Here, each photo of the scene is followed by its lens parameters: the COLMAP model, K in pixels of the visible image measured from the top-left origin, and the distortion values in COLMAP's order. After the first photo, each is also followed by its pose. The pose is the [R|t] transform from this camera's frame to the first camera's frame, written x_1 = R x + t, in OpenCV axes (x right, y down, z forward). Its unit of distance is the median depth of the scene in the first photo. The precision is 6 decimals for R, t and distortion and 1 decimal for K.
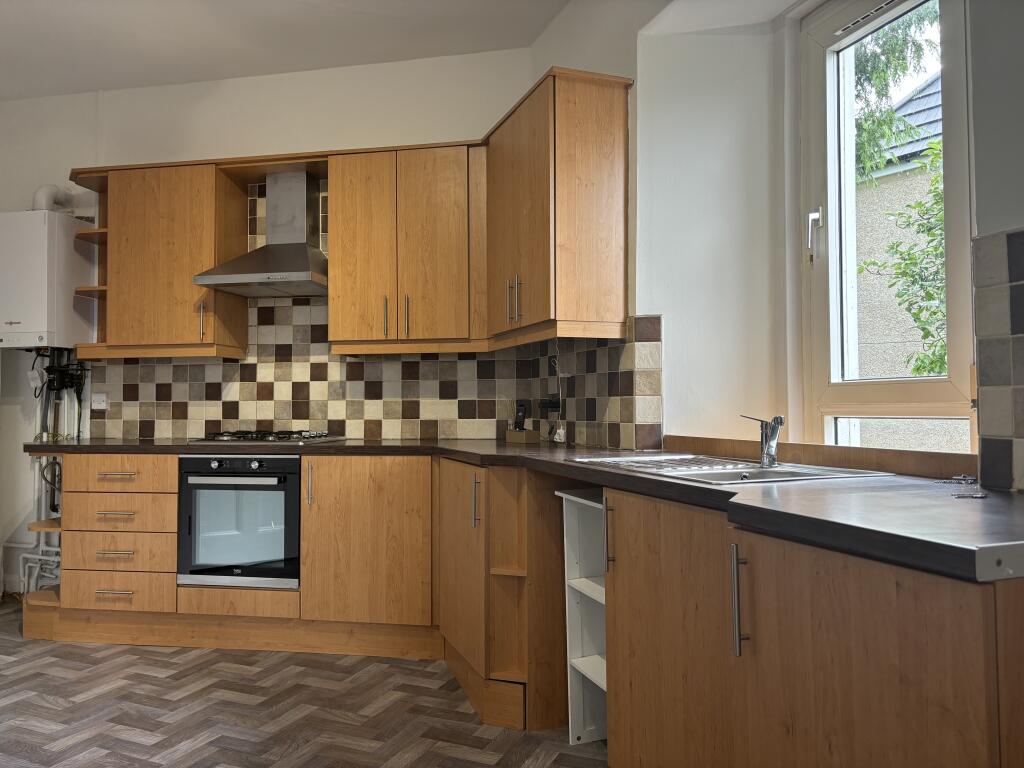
lens RADIAL K [[779.9, 0, 500.0], [0, 779.9, 370.0], [0, 0, 1]] dist [0.036322, -0.038137]
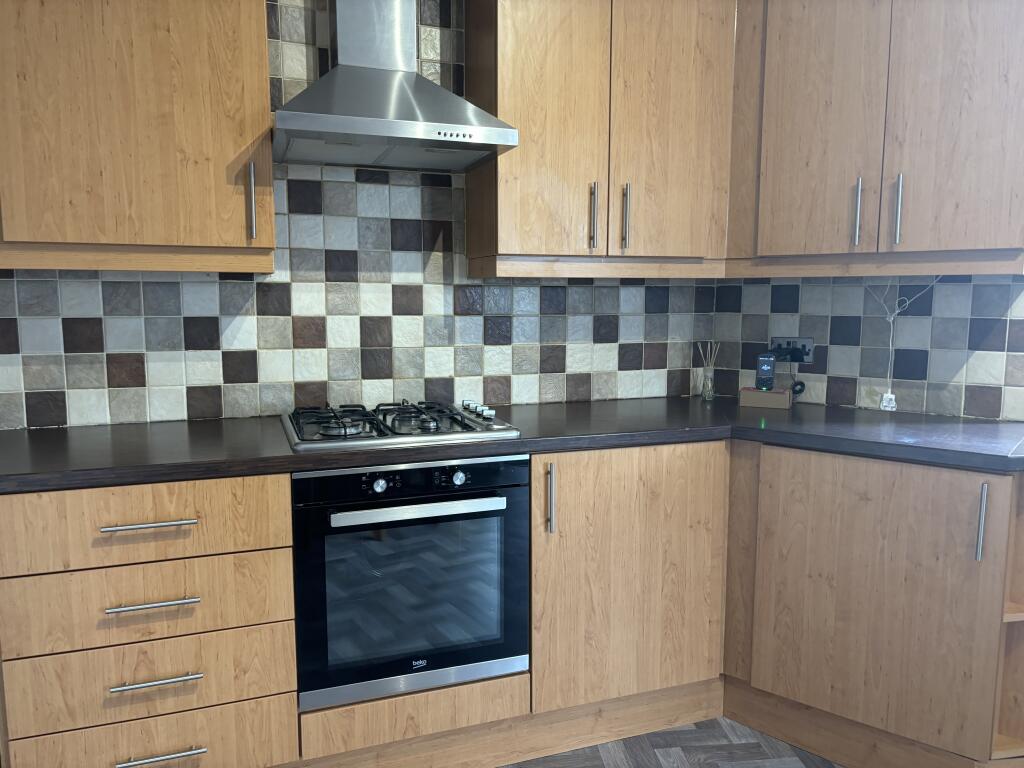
lens RADIAL K [[779.9, 0, 514.3], [0, 779.9, 387.6], [0, 0, 1]] dist [0.036322, -0.038137]
pose [[0.847270, -0.056345, 0.528166, -0.498691], [-0.031036, 0.987407, 0.155124, -0.027456], [-0.530256, -0.147824, 0.834851, 0.456939]]
